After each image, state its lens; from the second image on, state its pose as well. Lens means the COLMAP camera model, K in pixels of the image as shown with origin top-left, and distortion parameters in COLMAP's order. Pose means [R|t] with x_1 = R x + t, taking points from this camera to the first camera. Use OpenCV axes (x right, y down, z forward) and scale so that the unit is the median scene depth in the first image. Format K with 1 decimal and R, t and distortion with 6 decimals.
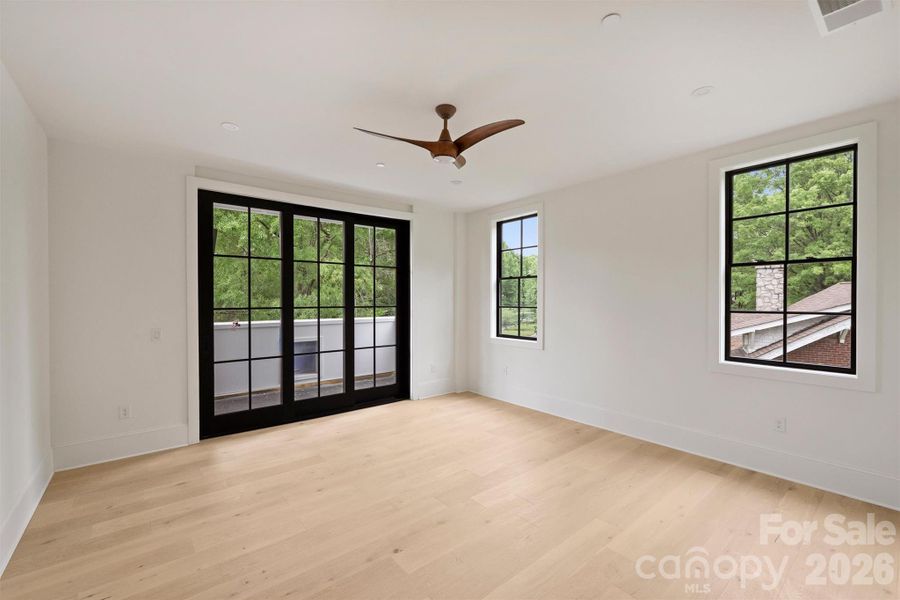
lens RADIAL K [[374.8, 0, 454.1], [0, 374.8, 299.9], [0, 0, 1]] dist [-0.000419, 0.000144]
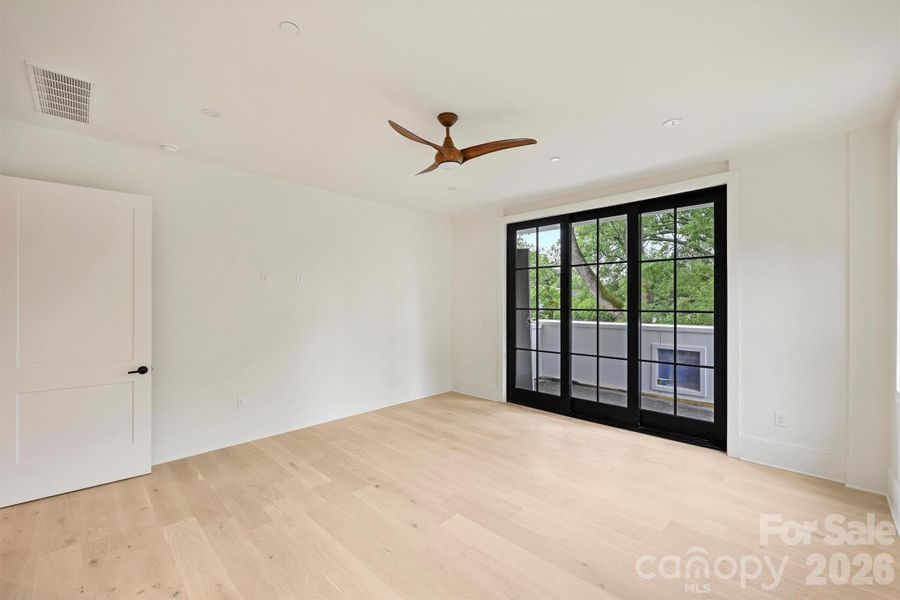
lens RADIAL K [[374.8, 0, 454.1], [0, 374.8, 299.9], [0, 0, 1]] dist [-0.000419, 0.000144]
pose [[0.112431, -0.004542, -0.993649, 0.605769], [-0.002195, 0.999986, -0.004820, -0.001592], [0.993657, 0.002723, 0.112419, 0.549651]]
